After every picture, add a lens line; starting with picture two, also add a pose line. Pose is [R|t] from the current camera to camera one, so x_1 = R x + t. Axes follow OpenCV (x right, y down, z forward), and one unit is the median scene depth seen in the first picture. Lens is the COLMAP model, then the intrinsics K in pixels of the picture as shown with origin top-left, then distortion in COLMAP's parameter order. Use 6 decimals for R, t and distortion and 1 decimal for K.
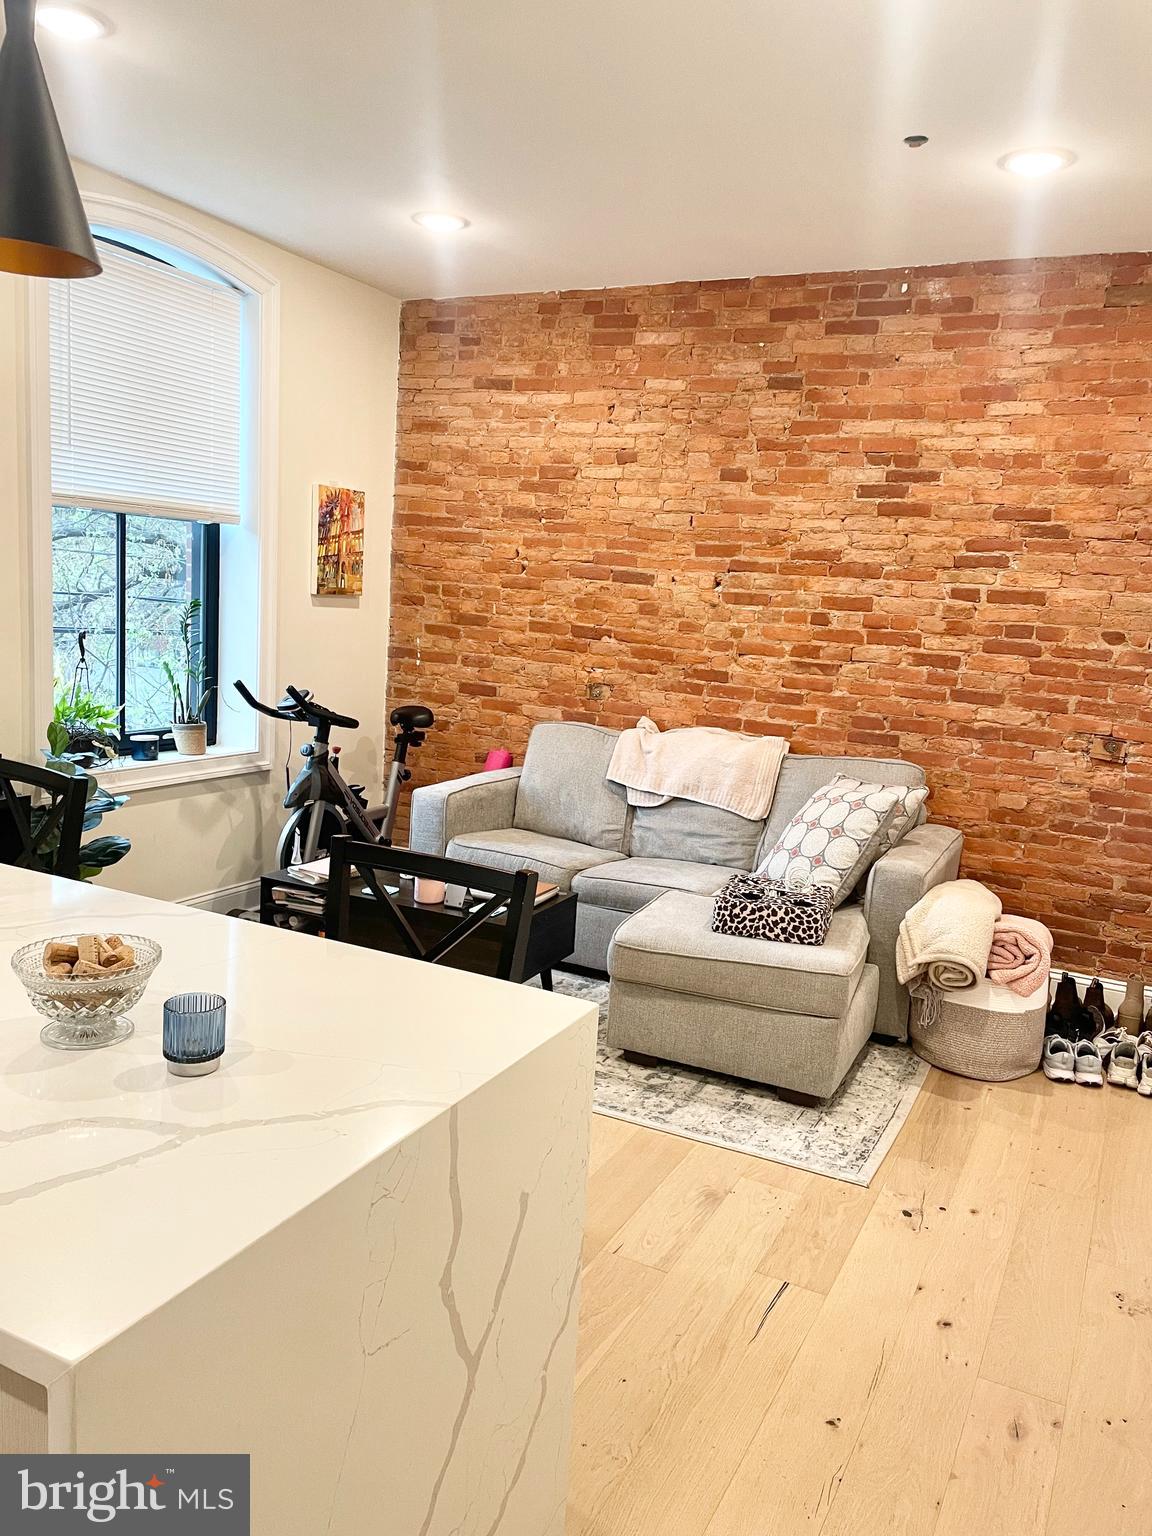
lens RADIAL K [[1149.3, 0, 581.8], [0, 1149.3, 764.1], [0, 0, 1]] dist [0.088814, -0.109055]
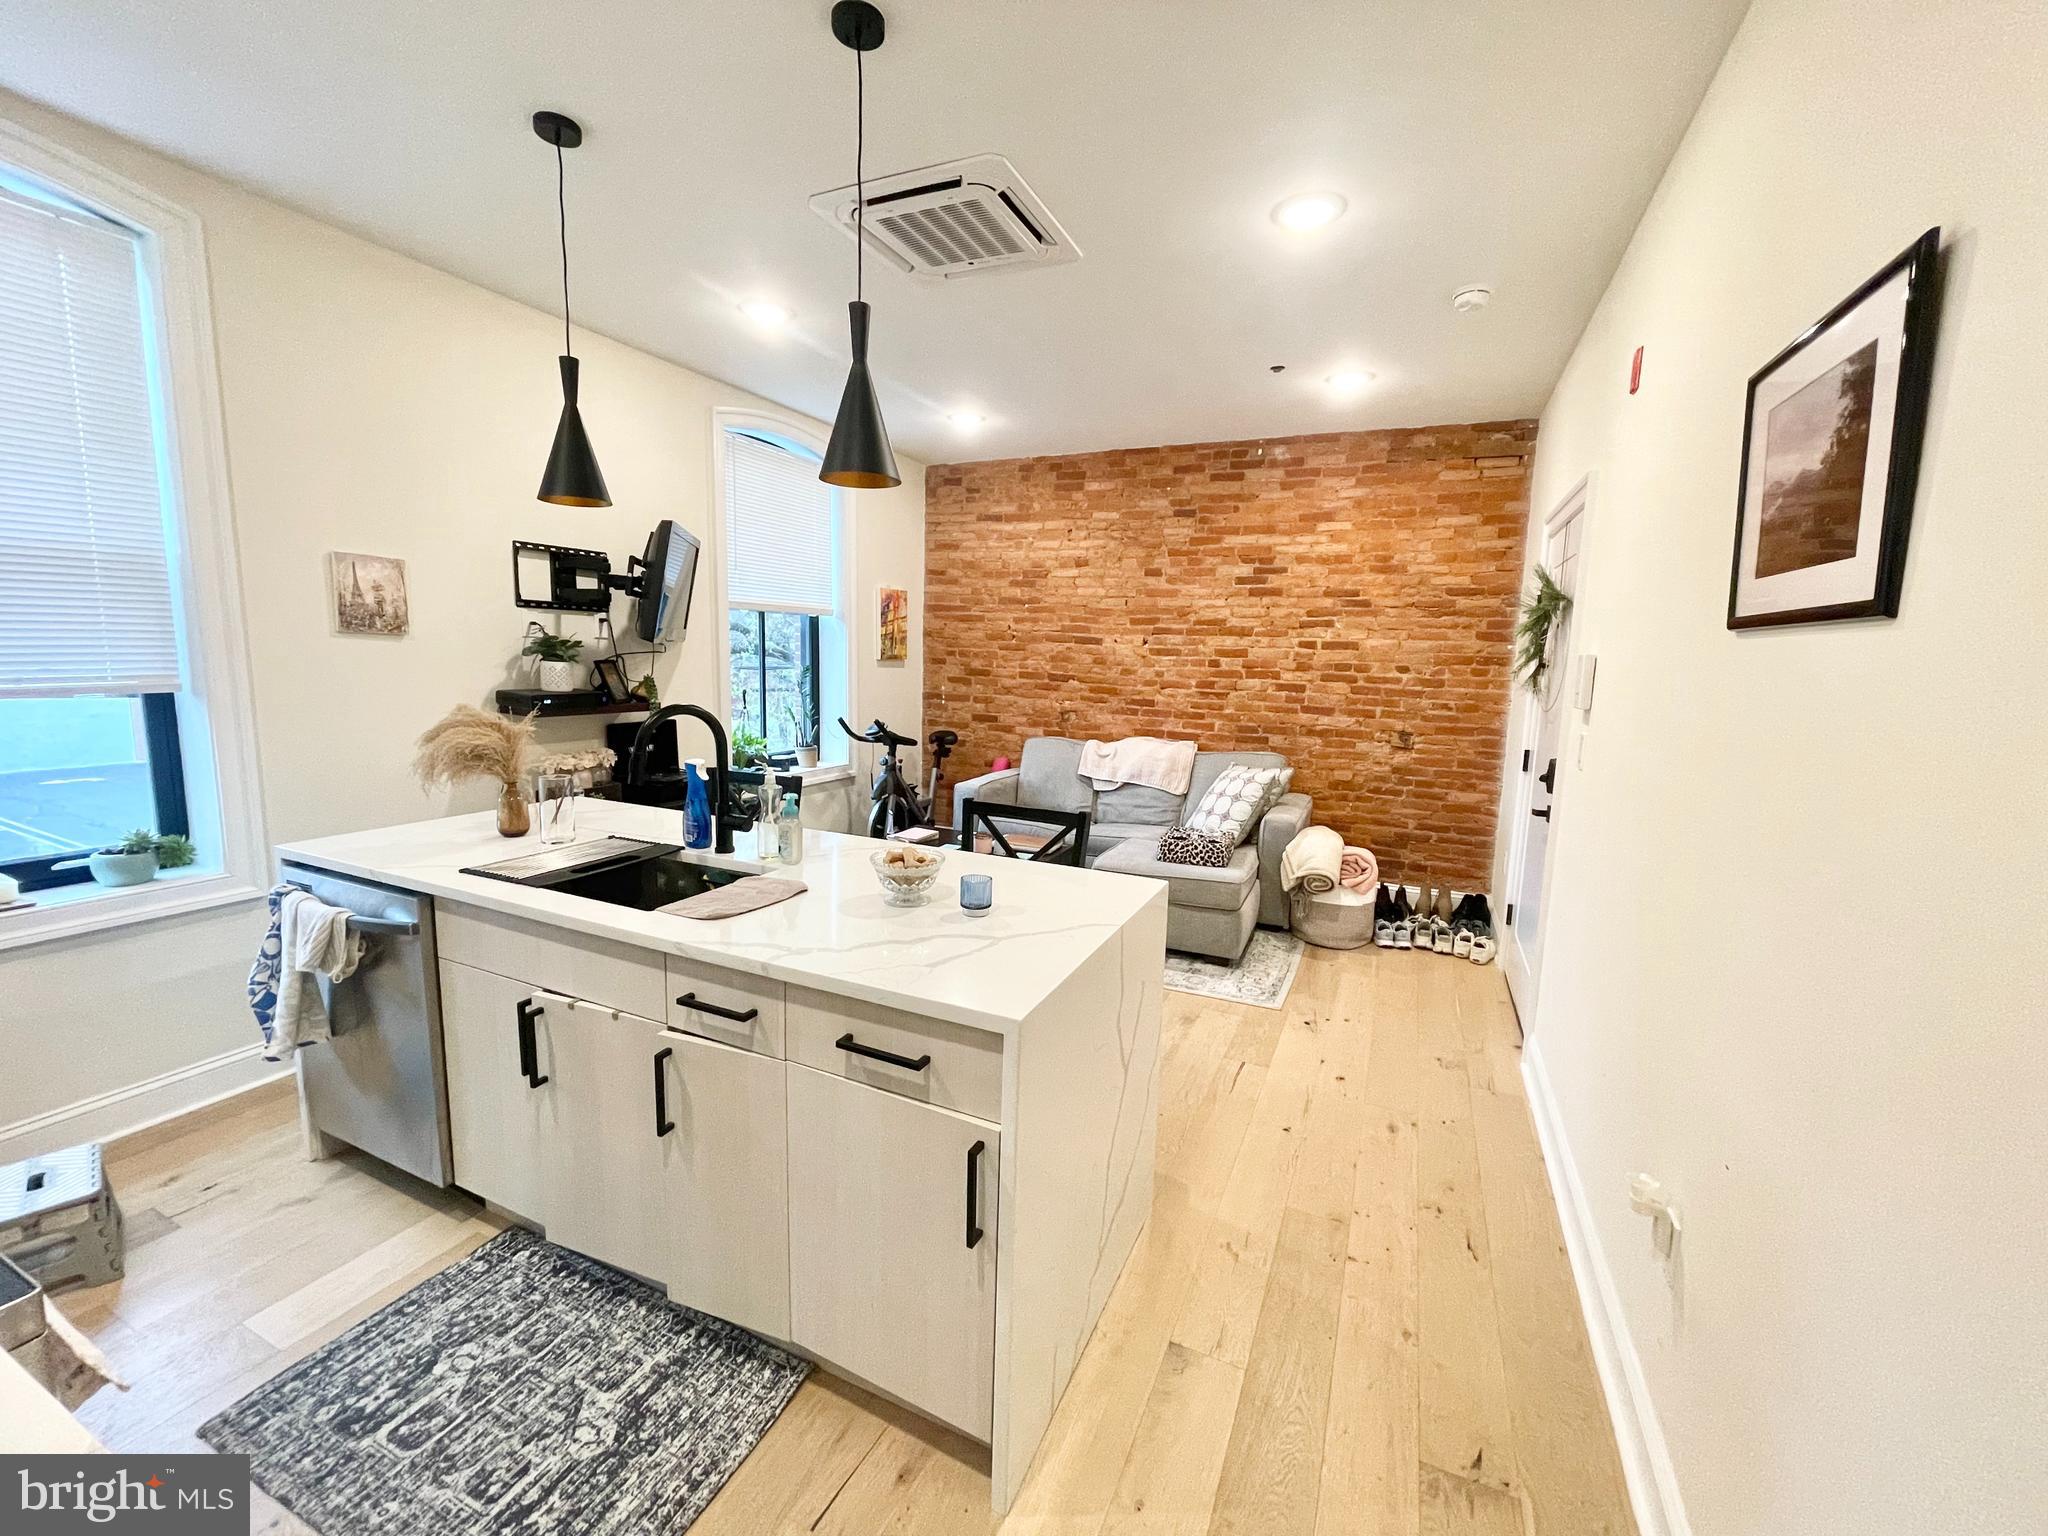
lens RADIAL K [[825.0, 0, 1024.0], [0, 825.0, 768.0], [0, 0, 1]] dist [-0.000529, -0.000189]
pose [[0.998880, -0.039451, 0.026120, -0.081943], [0.039659, 0.999185, -0.007503, 0.012089], [-0.025802, 0.008531, 0.999631, -0.093195]]
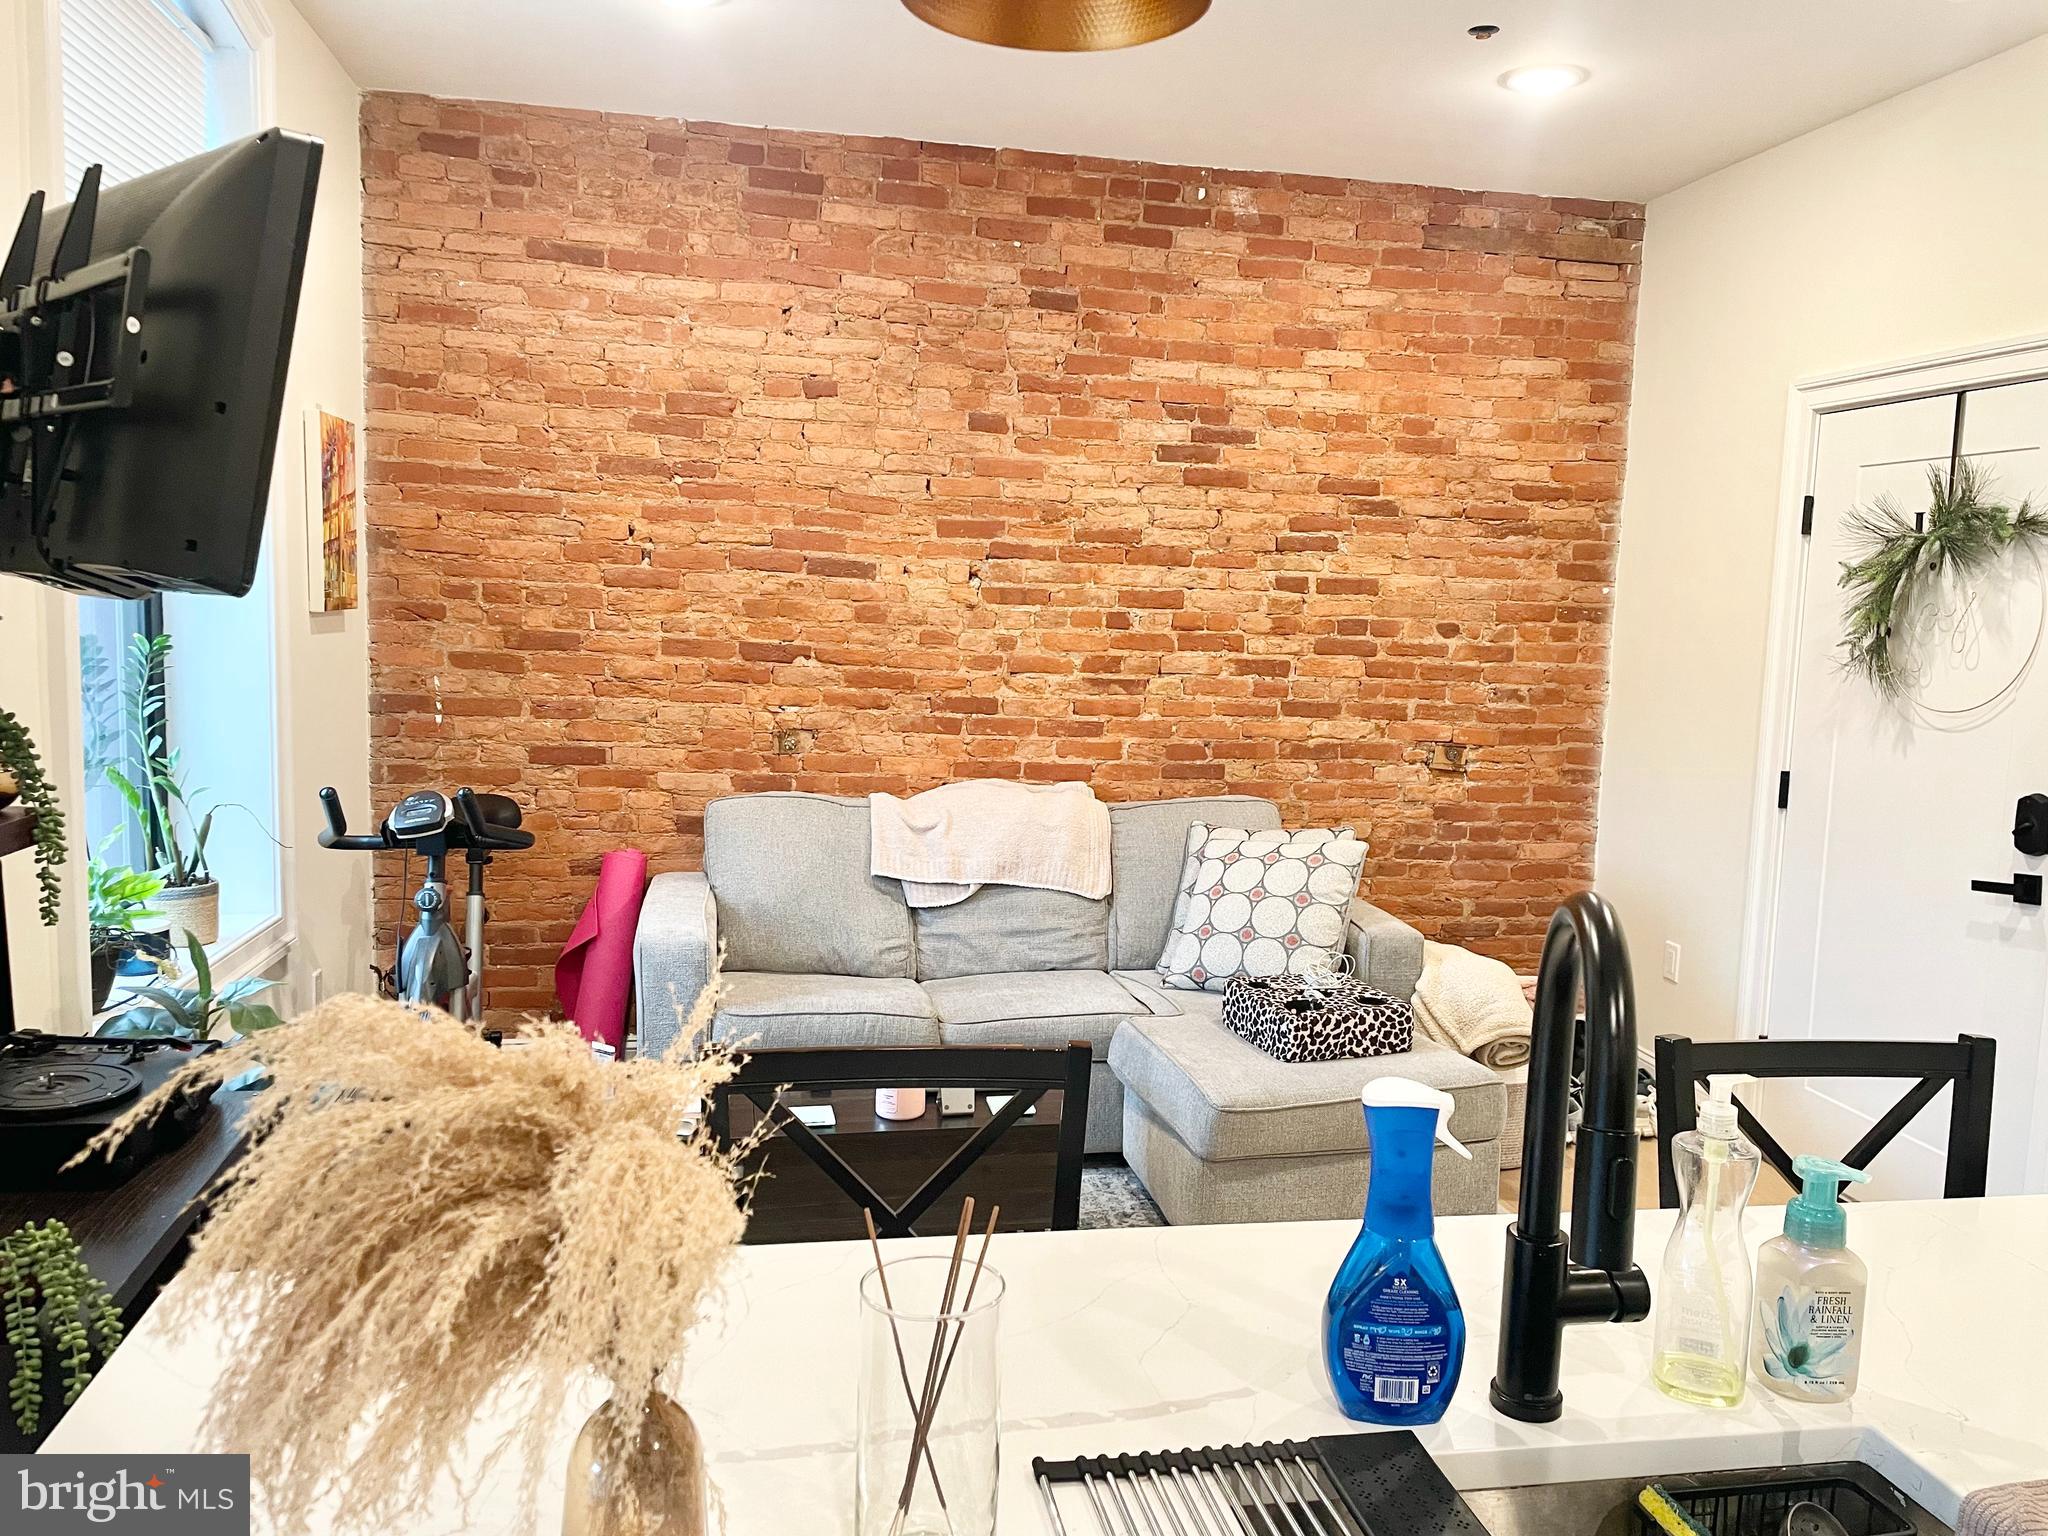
lens RADIAL K [[1537.4, 0, 1034.8], [0, 1537.4, 769.2], [0, 0, 1]] dist [0.102758, -0.120815]
pose [[0.794444, -0.103381, 0.598474, -0.448437], [0.105585, 0.993910, 0.031530, -0.067190], [-0.598089, 0.038141, 0.800522, 0.236587]]
